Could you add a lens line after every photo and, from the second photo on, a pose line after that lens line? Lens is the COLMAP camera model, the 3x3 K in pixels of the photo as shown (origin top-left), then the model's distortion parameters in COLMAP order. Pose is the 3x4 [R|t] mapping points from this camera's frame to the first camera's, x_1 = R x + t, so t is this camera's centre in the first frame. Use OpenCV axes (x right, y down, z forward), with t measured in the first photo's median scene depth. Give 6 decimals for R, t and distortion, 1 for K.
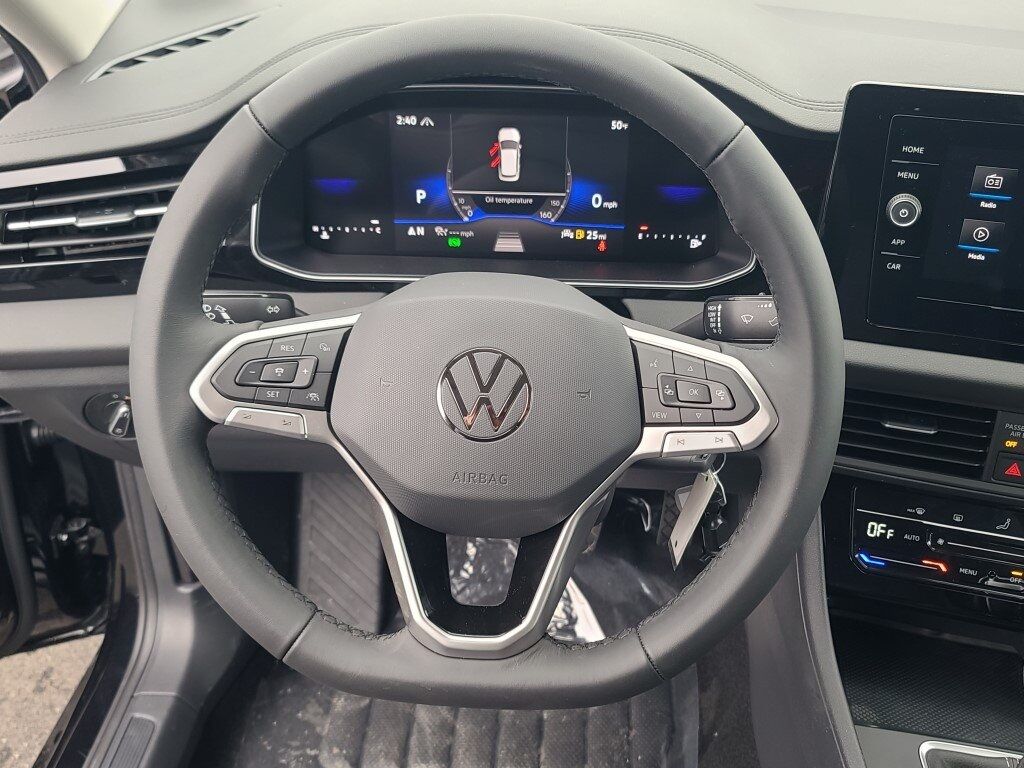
lens RADIAL K [[1068.2, 0, 517.0], [0, 1068.2, 368.2], [0, 0, 1]] dist [0.031483, -0.010409]
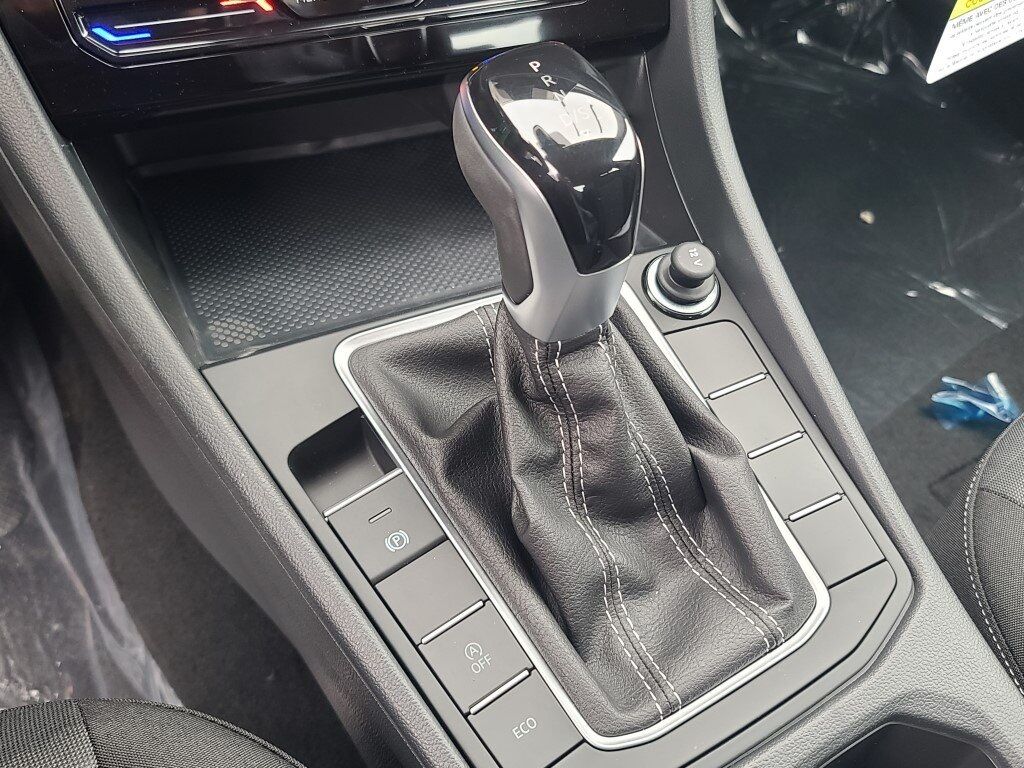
lens RADIAL K [[1068.2, 0, 517.0], [0, 1068.2, 368.2], [0, 0, 1]] dist [0.031483, -0.010409]
pose [[0.831180, -0.423815, 0.359889, 0.246753], [0.251444, 0.863830, 0.436548, 0.144876], [-0.495899, -0.272358, 0.824564, 0.501473]]
